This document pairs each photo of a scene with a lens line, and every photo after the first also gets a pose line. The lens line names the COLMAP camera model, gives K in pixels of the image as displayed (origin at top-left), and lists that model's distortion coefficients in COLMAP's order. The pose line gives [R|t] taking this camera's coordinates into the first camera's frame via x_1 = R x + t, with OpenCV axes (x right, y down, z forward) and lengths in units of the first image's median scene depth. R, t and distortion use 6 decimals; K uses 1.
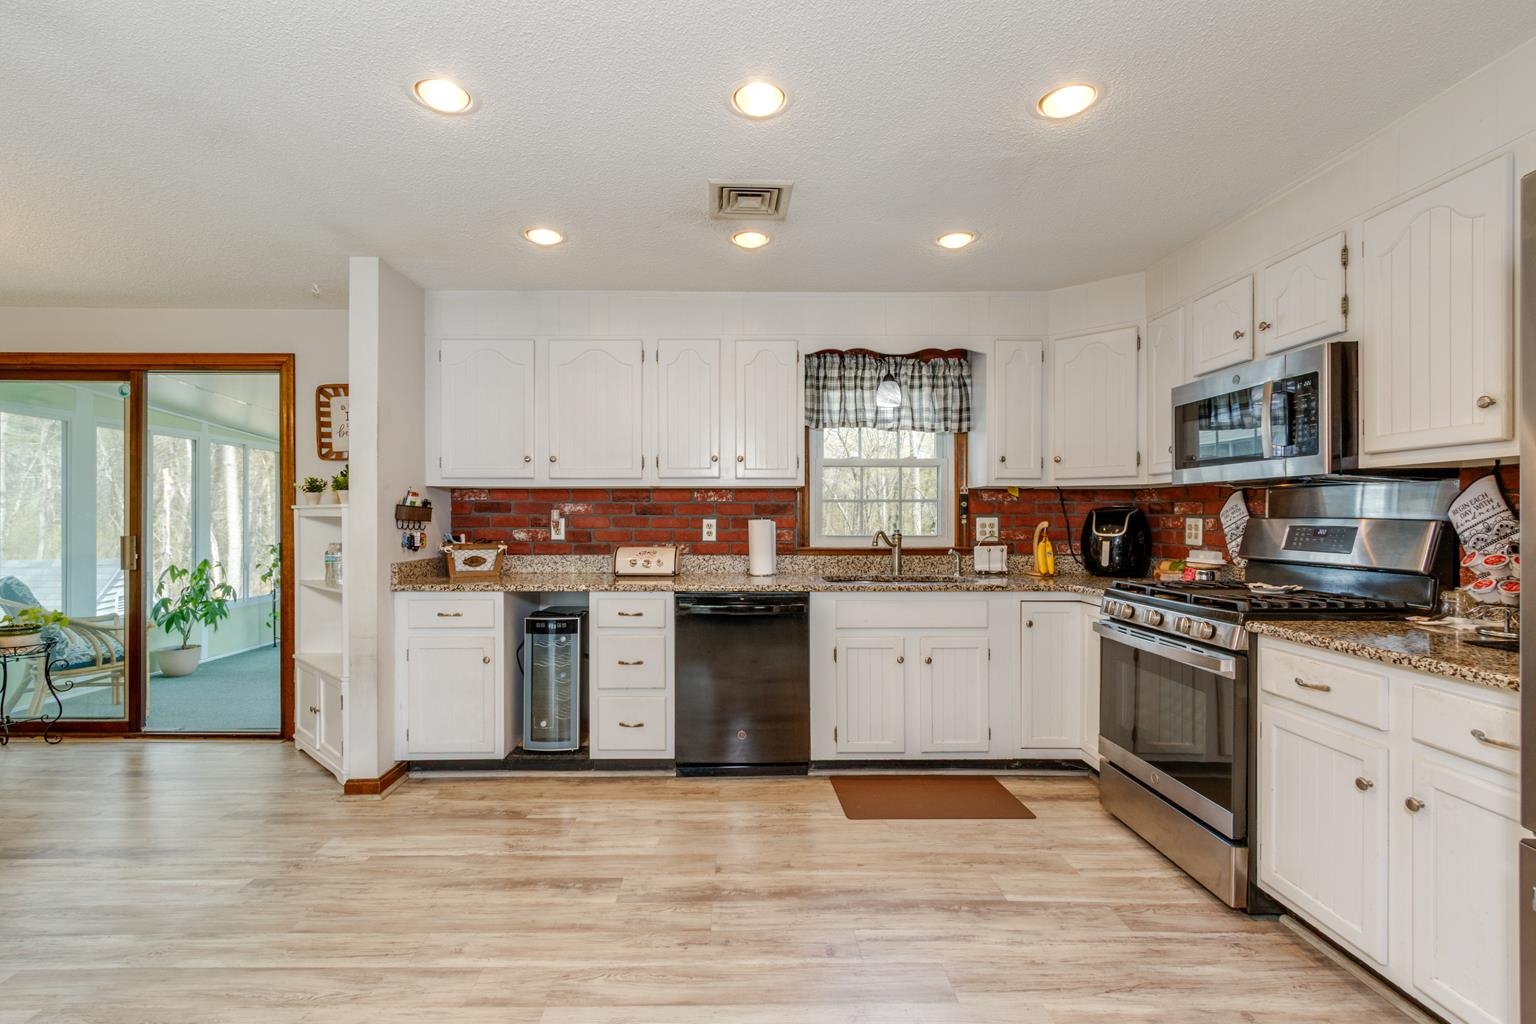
lens RADIAL K [[698.4, 0, 741.1], [0, 698.4, 516.1], [0, 0, 1]] dist [0.006707, -0.001883]
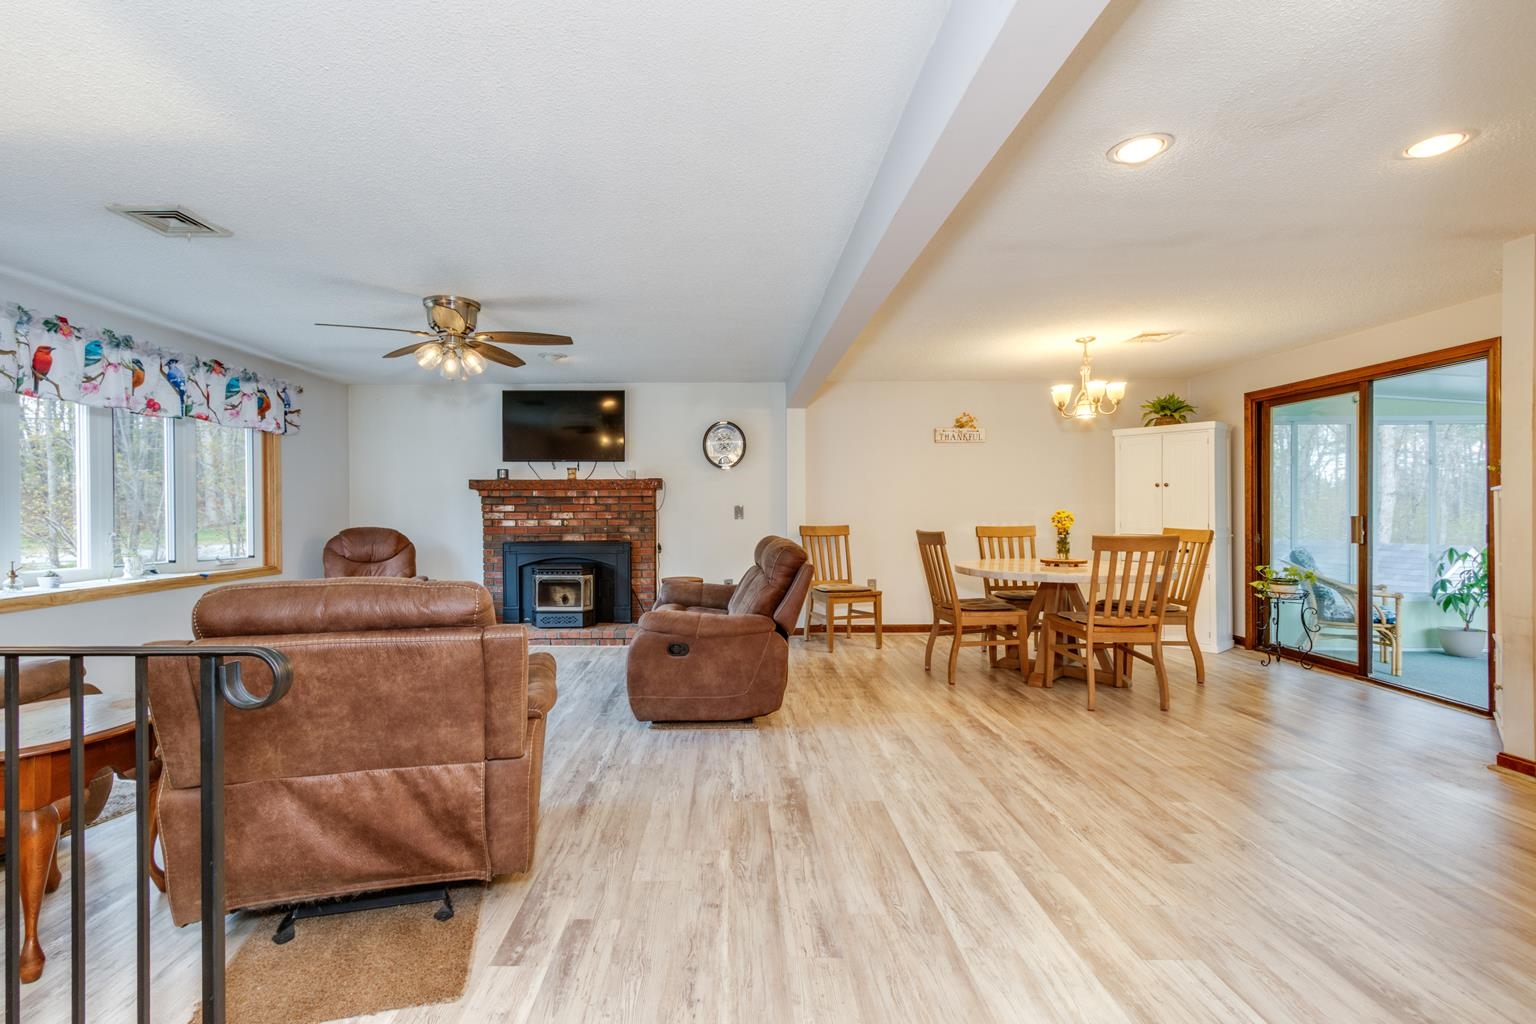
lens RADIAL K [[698.4, 0, 720.4], [0, 698.4, 513.7], [0, 0, 1]] dist [0.006707, -0.001883]
pose [[-0.022765, 0.005028, -0.999728, 0.414005], [0.005339, 0.999974, 0.004908, 0.011994], [0.999727, -0.005226, -0.022791, -0.104135]]
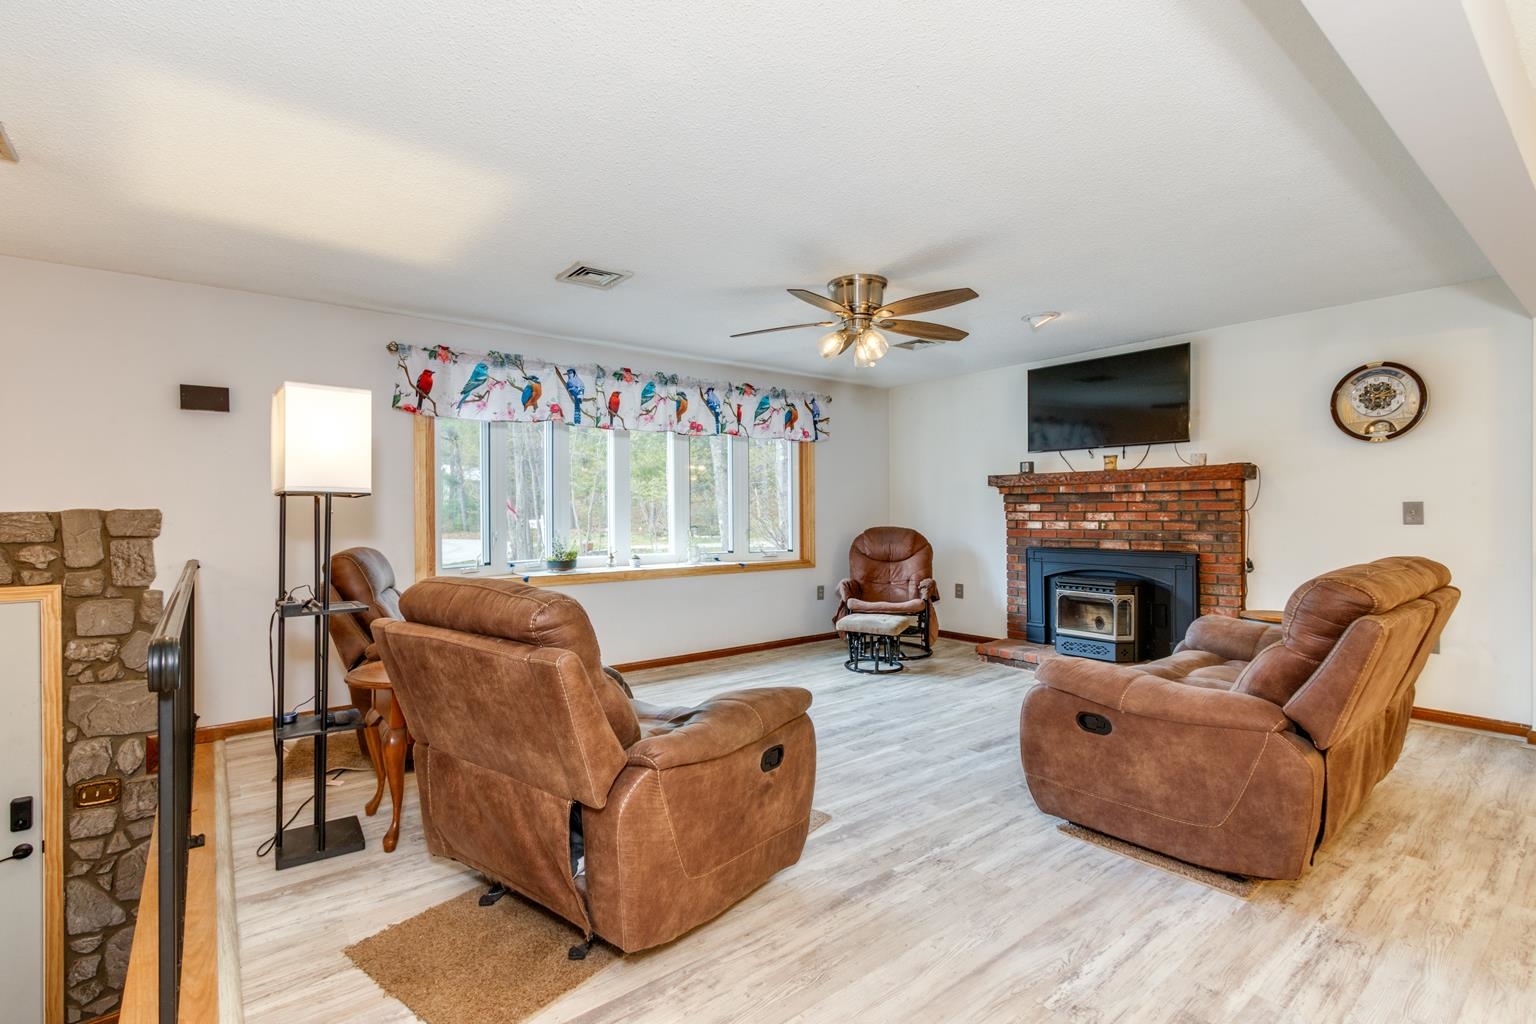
lens RADIAL K [[698.4, 0, 728.8], [0, 698.4, 511.1], [0, 0, 1]] dist [0.006707, -0.001883]
pose [[-0.803610, 0.003636, -0.595145, 0.080035], [0.005146, 0.999986, -0.000839, 0.010021], [0.595134, -0.003737, -0.803618, 0.139259]]
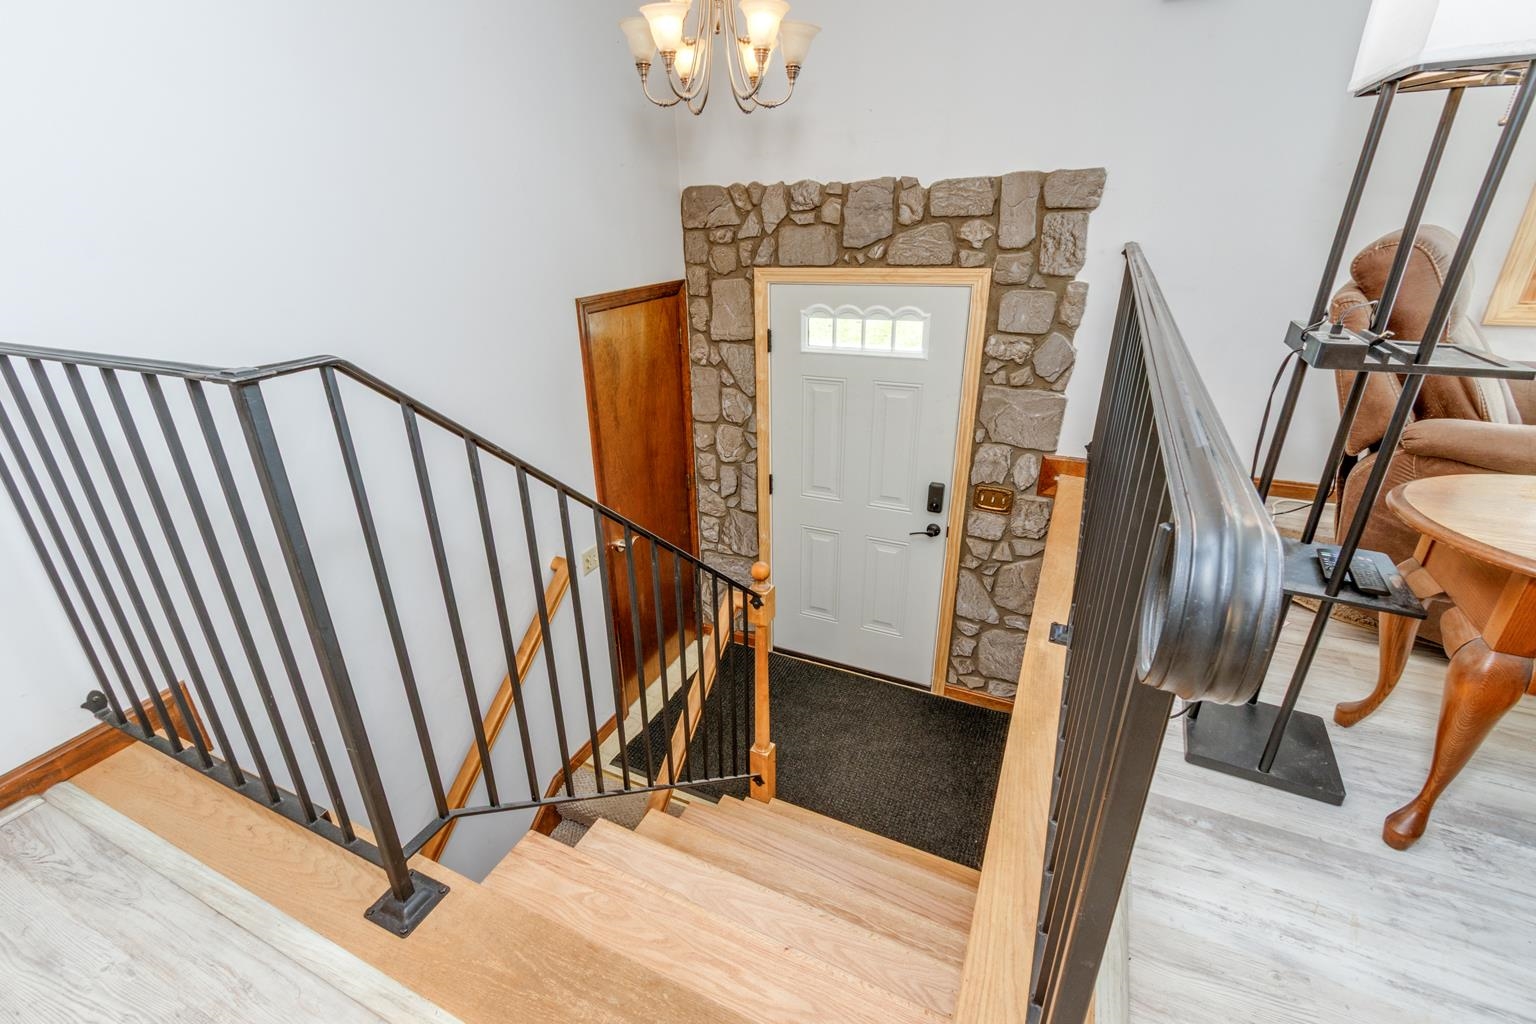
lens RADIAL K [[698.4, 0, 729.9], [0, 698.4, 519.6], [0, 0, 1]] dist [0.006707, -0.001883]
pose [[-0.893138, -0.157959, 0.421133, 0.119212], [0.028746, 0.914343, 0.403918, 0.030880], [-0.448862, 0.372861, -0.812094, -0.211739]]
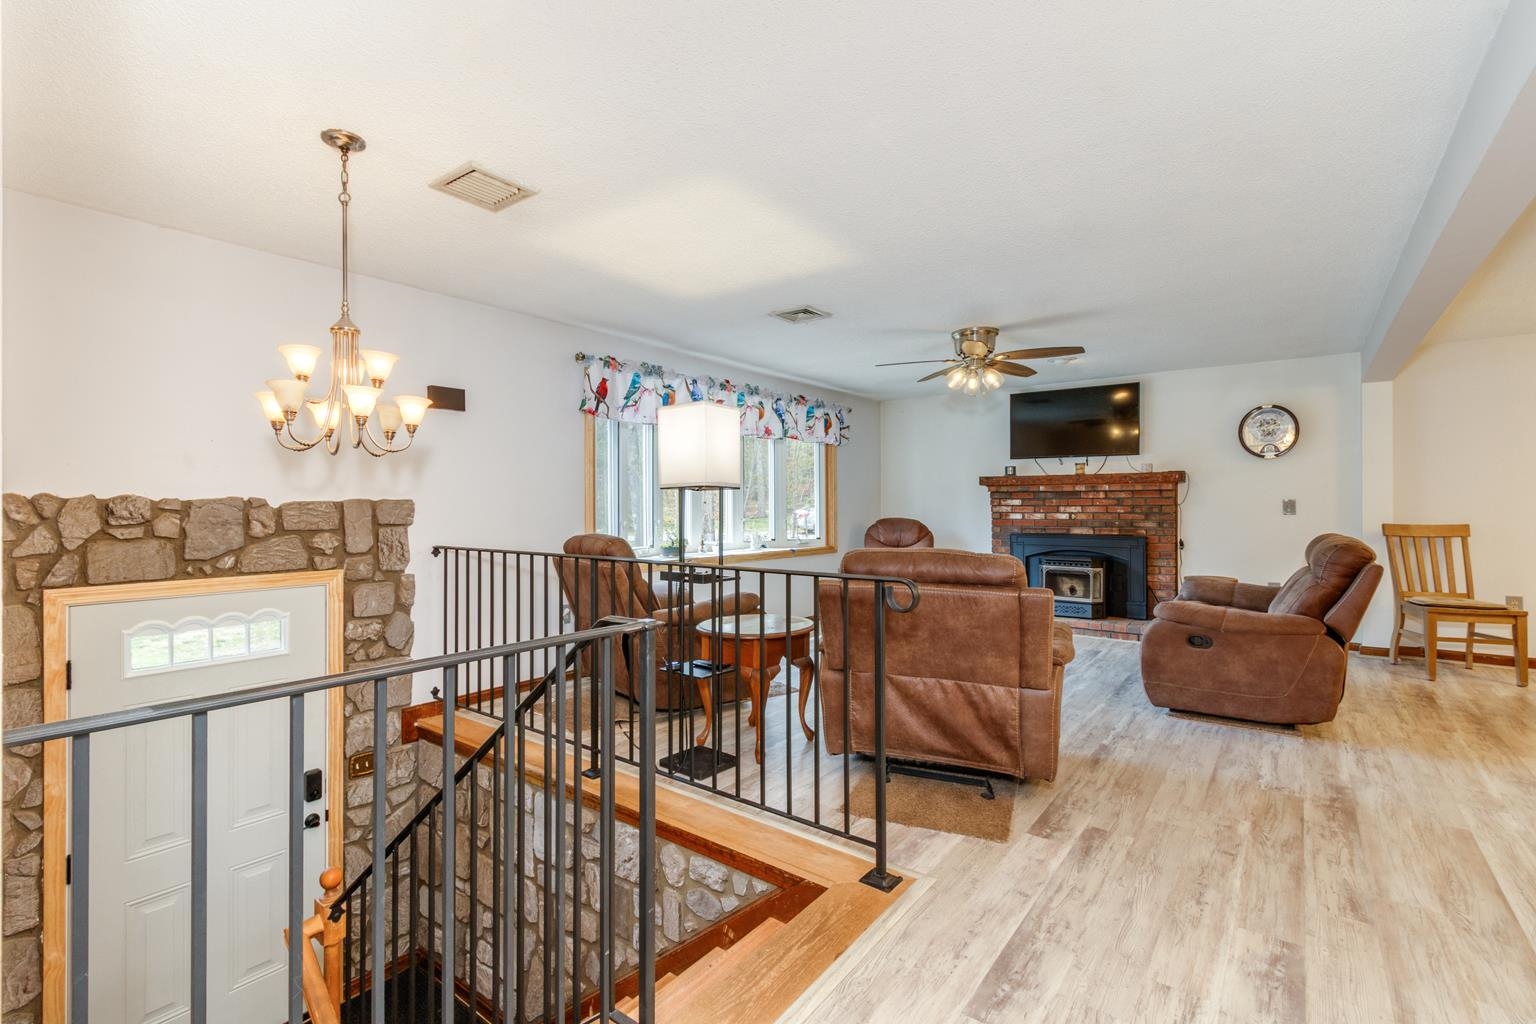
lens RADIAL K [[698.4, 0, 733.7], [0, 698.4, 502.8], [0, 0, 1]] dist [0.006707, -0.001883]
pose [[-0.632703, -0.002884, -0.774390, 0.632676], [0.001879, 0.999984, -0.005259, 0.013974], [0.774393, -0.004783, -0.632687, -0.067347]]
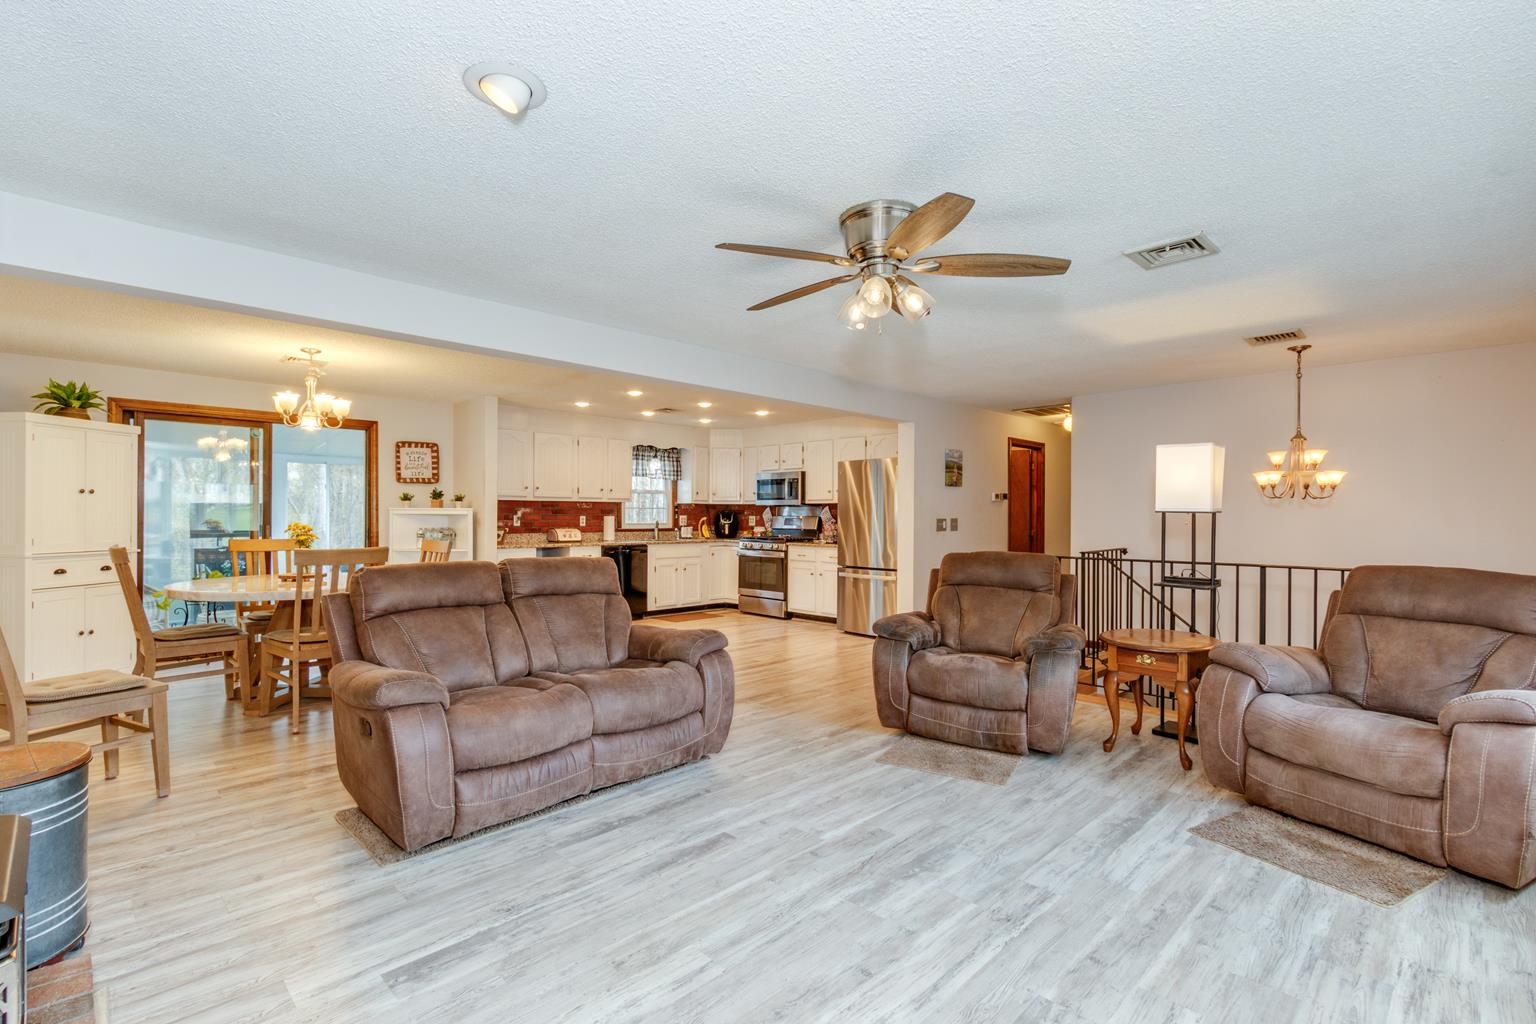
lens RADIAL K [[698.4, 0, 742.0], [0, 698.4, 523.9], [0, 0, 1]] dist [0.006707, -0.001883]
pose [[0.726452, -0.005240, 0.687197, -1.229354], [-0.004827, 0.999907, 0.012728, -0.000889], [-0.687200, -0.012564, 0.726360, -0.952835]]
